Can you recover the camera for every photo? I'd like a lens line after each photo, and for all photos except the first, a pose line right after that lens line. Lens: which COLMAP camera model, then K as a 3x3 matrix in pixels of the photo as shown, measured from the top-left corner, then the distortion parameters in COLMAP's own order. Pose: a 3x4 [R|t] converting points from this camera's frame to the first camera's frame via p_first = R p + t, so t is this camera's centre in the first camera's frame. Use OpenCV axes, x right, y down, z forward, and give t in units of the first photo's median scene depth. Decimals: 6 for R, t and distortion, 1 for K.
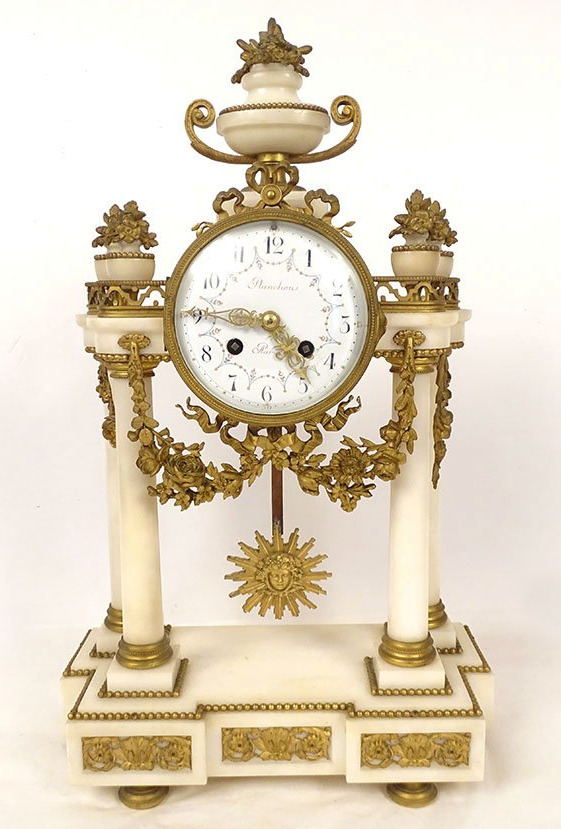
lens RADIAL K [[710.7, 0, 295.2], [0, 710.7, 421.9], [0, 0, 1]] dist [-0.004550, -0.001932]
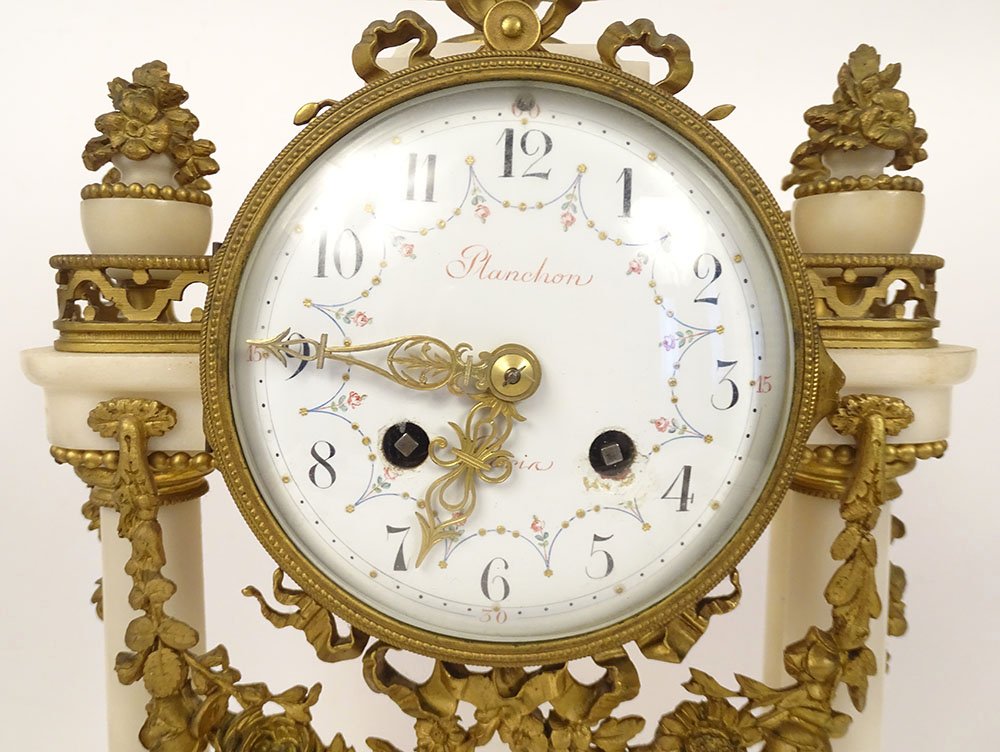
lens RADIAL K [[744.1, 0, 500.0], [0, 744.1, 376.0], [0, 0, 1]] dist [0.001182, -0.002027]
pose [[0.999498, 0.009497, 0.030222, -0.047501], [-0.007176, 0.997081, -0.076015, -0.105846], [-0.030855, 0.075760, 0.996649, 0.600442]]
